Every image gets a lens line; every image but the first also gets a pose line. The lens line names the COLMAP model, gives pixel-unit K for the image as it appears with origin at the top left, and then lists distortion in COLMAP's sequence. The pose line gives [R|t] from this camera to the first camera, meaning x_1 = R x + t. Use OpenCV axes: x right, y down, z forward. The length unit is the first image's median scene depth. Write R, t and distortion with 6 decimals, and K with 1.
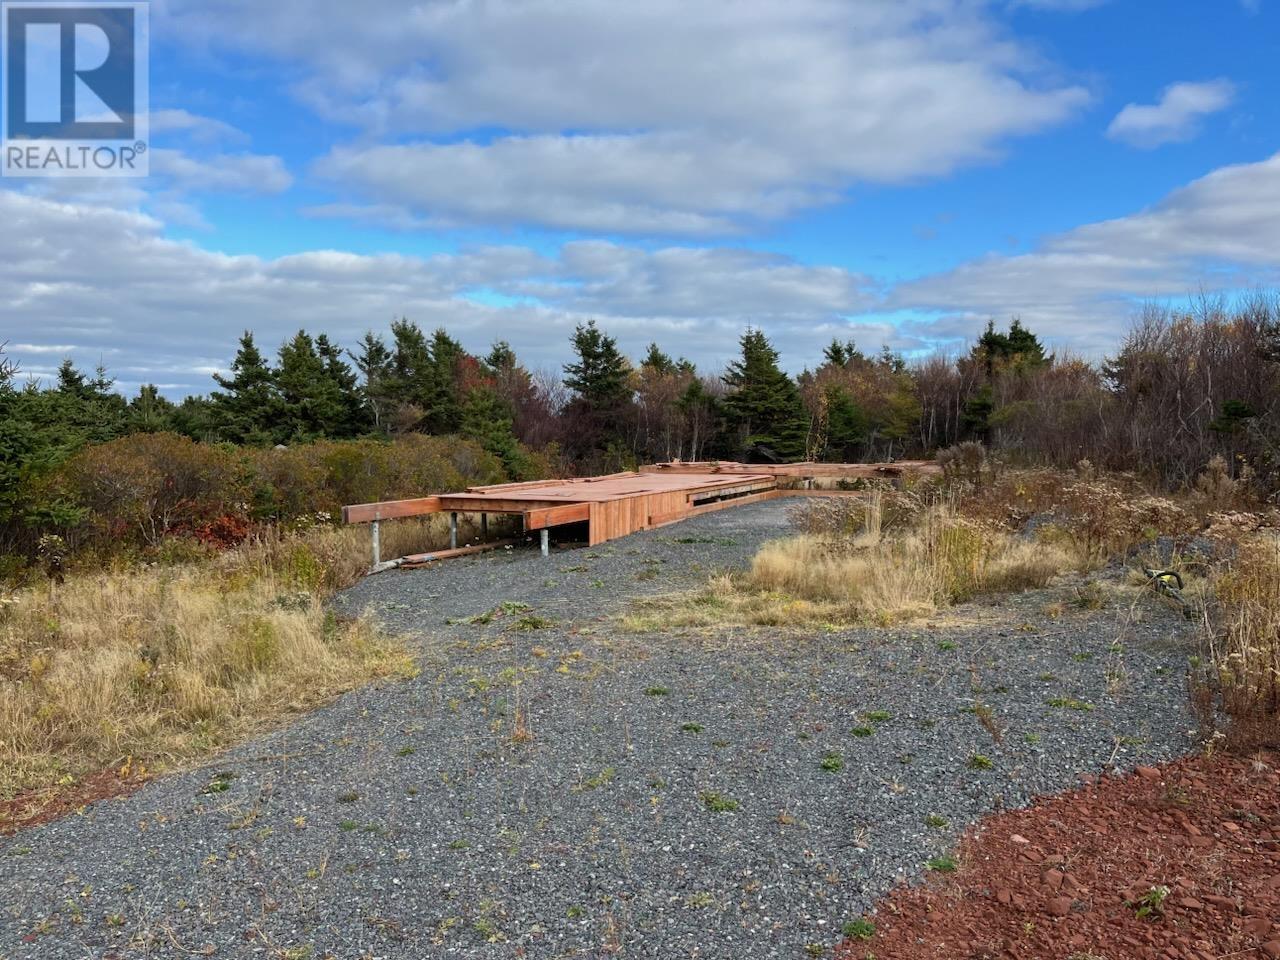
lens RADIAL K [[1005.2, 0, 640.0], [0, 1005.2, 480.0], [0, 0, 1]] dist [0.101108, -0.105361]
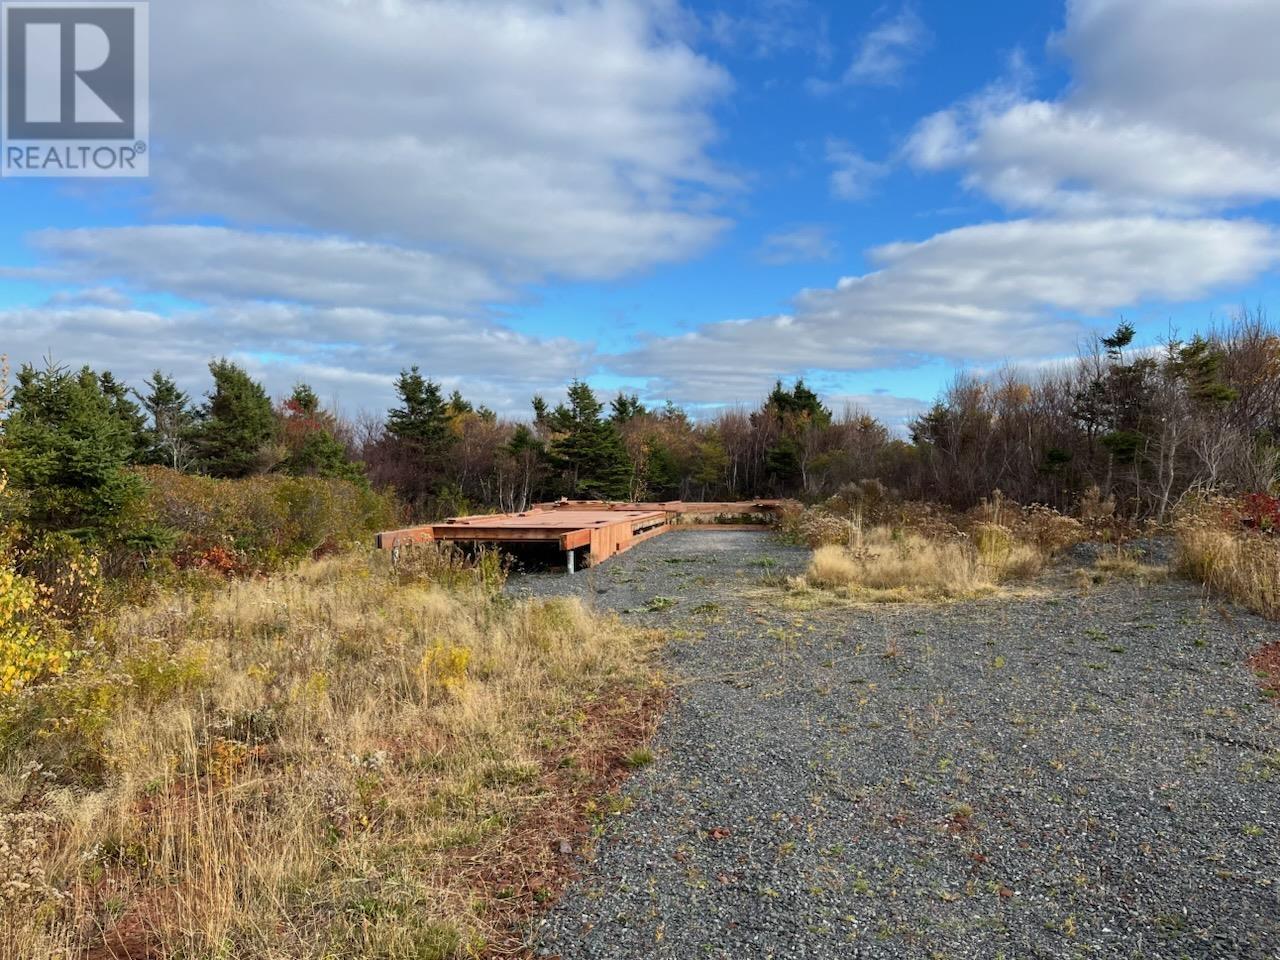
lens RADIAL K [[1005.2, 0, 640.0], [0, 1005.2, 480.0], [0, 0, 1]] dist [0.101108, -0.105361]
pose [[0.966101, 0.004319, 0.258130, -0.093280], [0.008787, 0.998731, -0.049597, 0.007972], [-0.258017, 0.050183, 0.964836, -0.034291]]
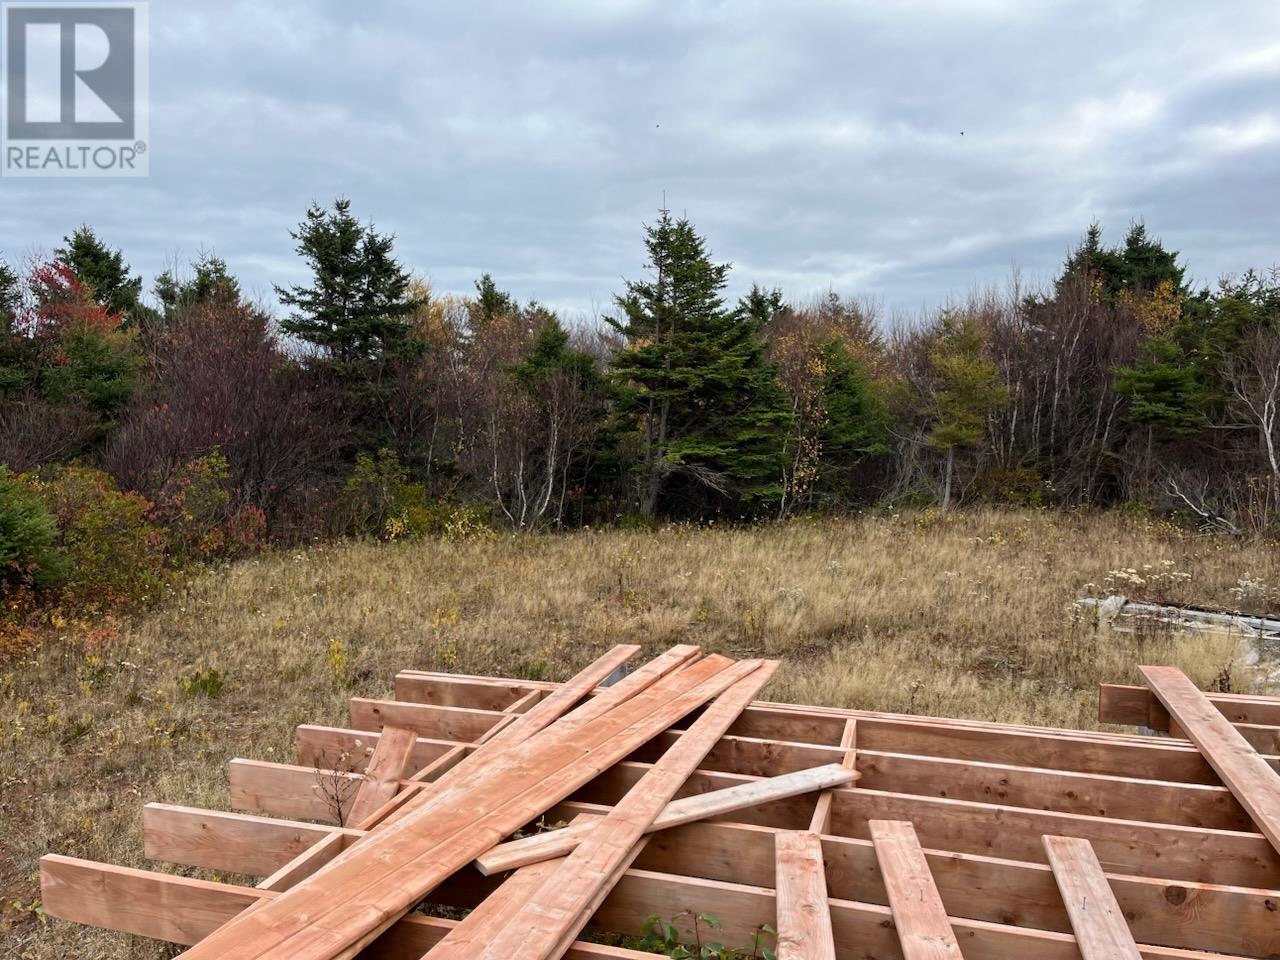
lens RADIAL K [[1005.2, 0, 640.0], [0, 1005.2, 480.0], [0, 0, 1]] dist [0.101108, -0.105361]
pose [[0.990751, -0.002094, 0.135677, 0.029215], [-0.001226, 0.999702, 0.024383, -0.033770], [-0.135688, -0.024324, 0.990453, 0.489473]]
